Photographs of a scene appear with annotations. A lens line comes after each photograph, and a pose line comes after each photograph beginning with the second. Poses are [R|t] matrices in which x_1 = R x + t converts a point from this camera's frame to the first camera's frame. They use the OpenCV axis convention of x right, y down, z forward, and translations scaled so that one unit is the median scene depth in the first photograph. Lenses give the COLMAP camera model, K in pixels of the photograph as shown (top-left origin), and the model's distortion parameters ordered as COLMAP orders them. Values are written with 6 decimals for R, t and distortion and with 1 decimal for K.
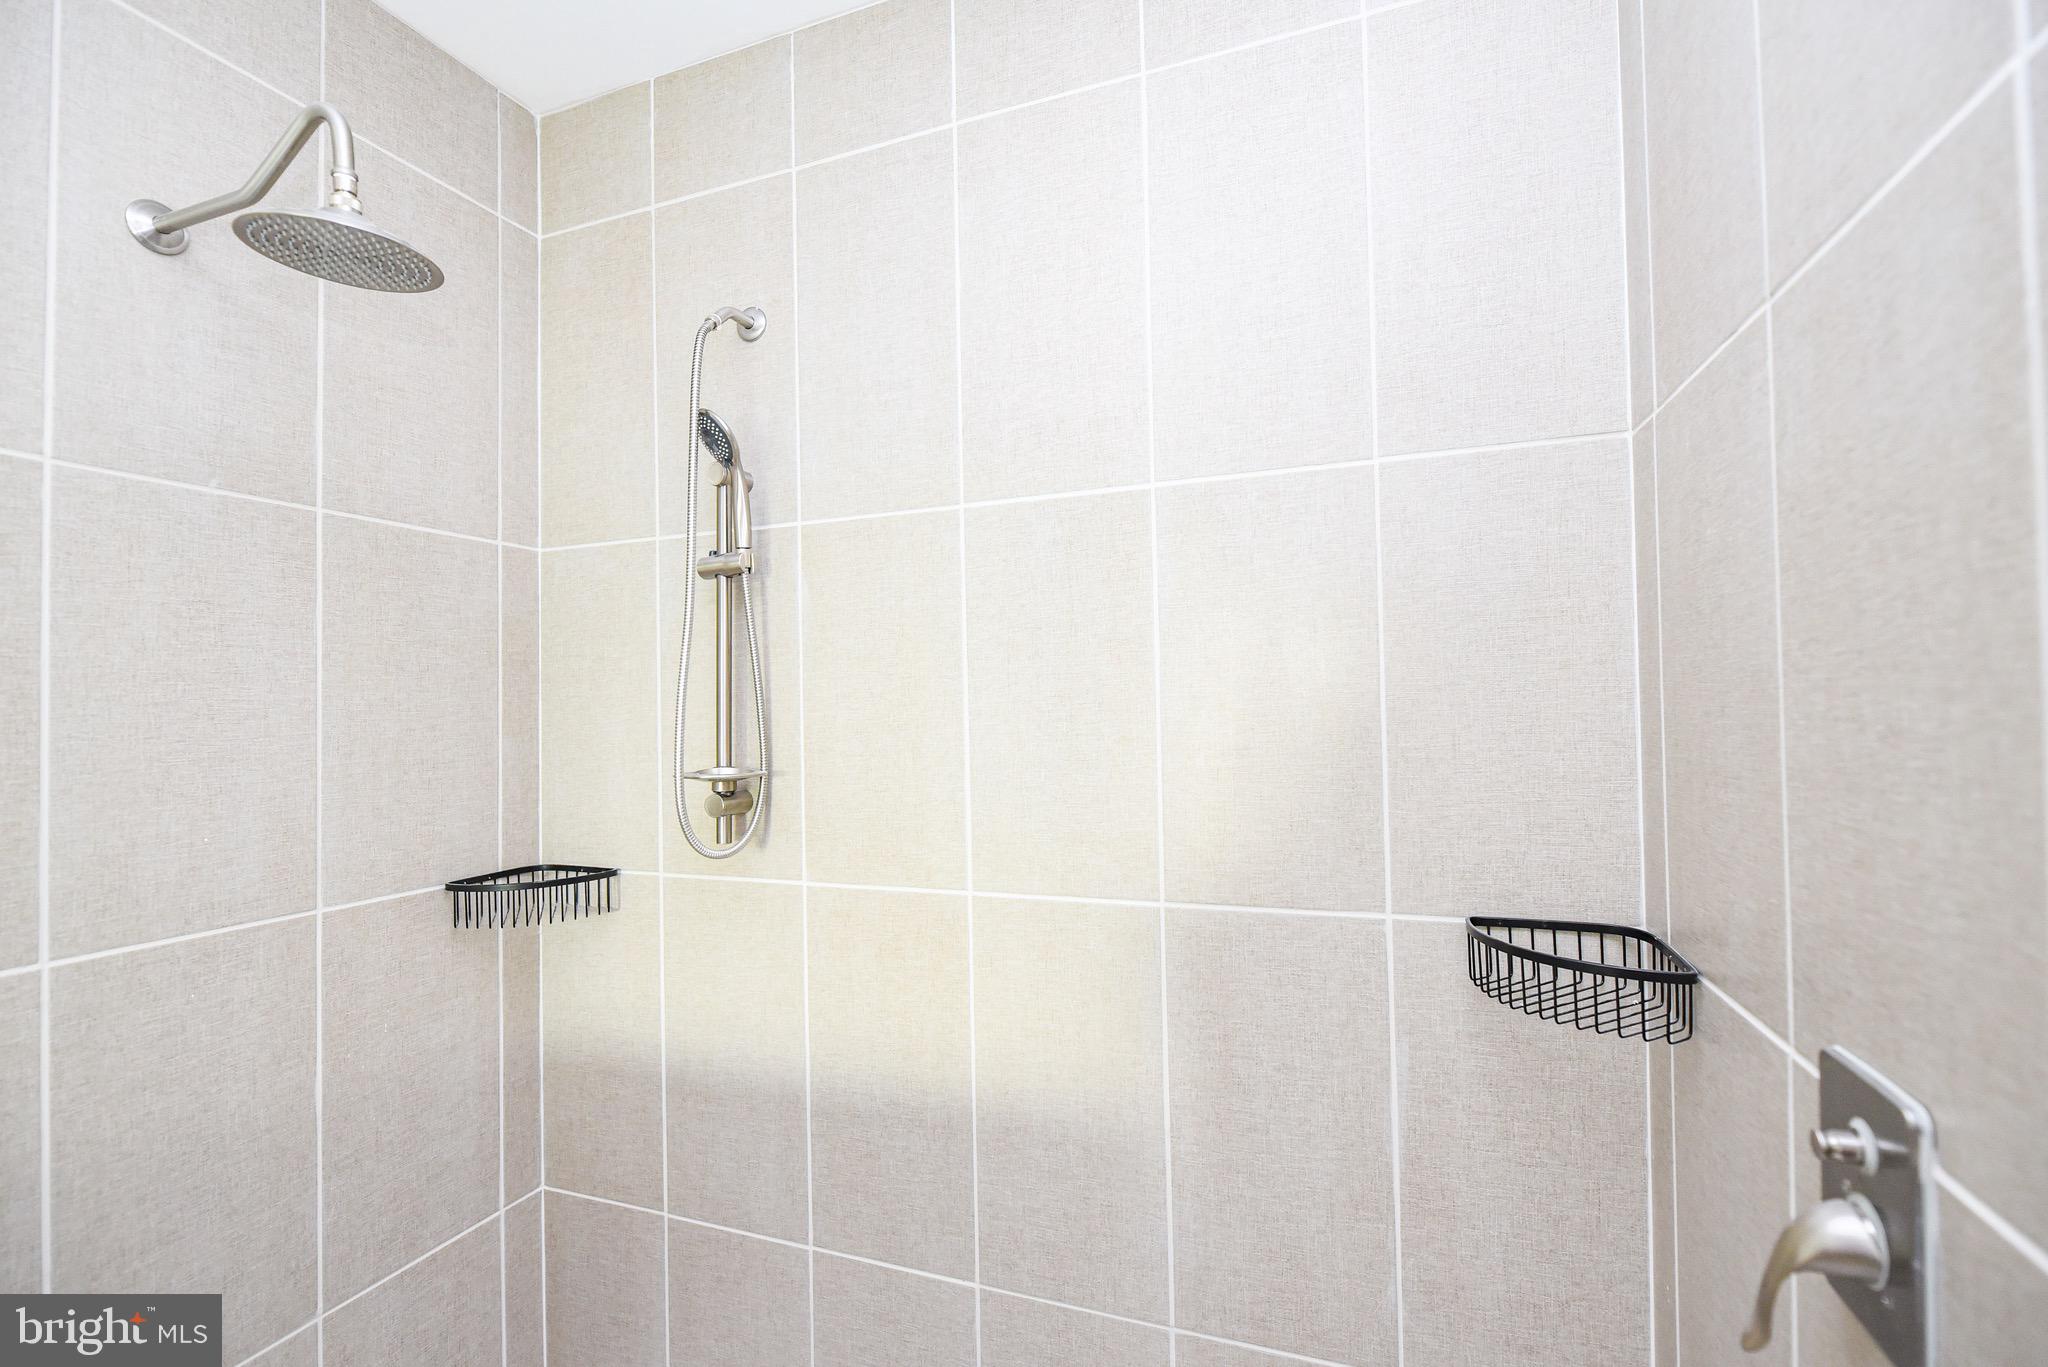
lens RADIAL K [[834.7, 0, 1035.2], [0, 834.7, 676.5], [0, 0, 1]] dist [-0.000644, -0.000128]
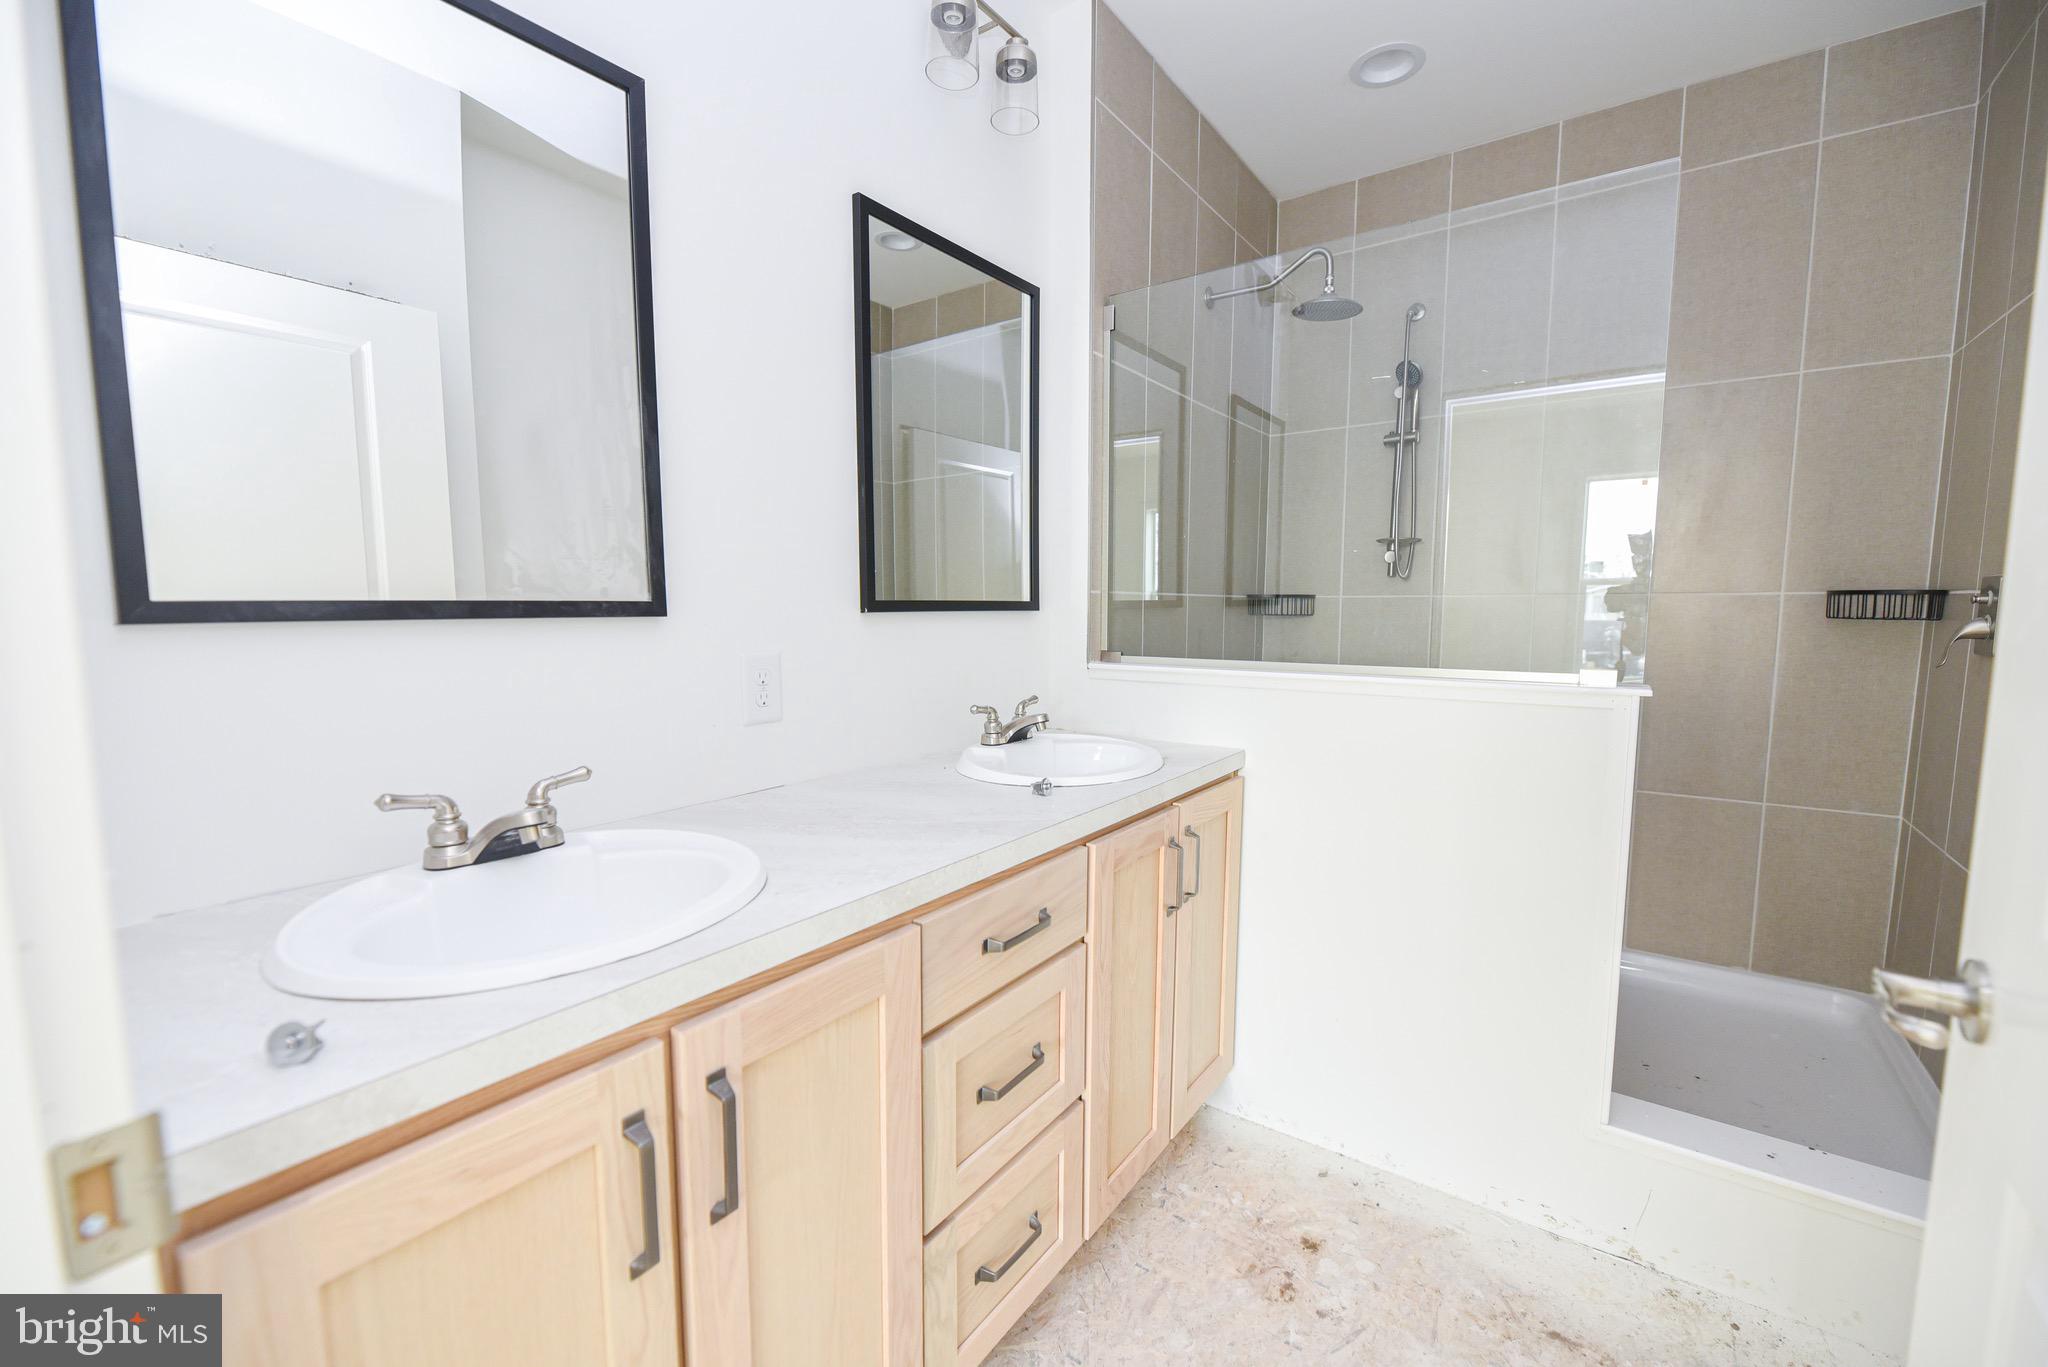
lens RADIAL K [[834.7, 0, 1008.6], [0, 834.7, 686.9], [0, 0, 1]] dist [-0.000644, -0.000128]
pose [[0.969325, 0.039304, -0.242618, -0.931204], [-0.009995, 0.992618, 0.120870, 0.276174], [0.245578, -0.114738, 0.962563, -1.510124]]
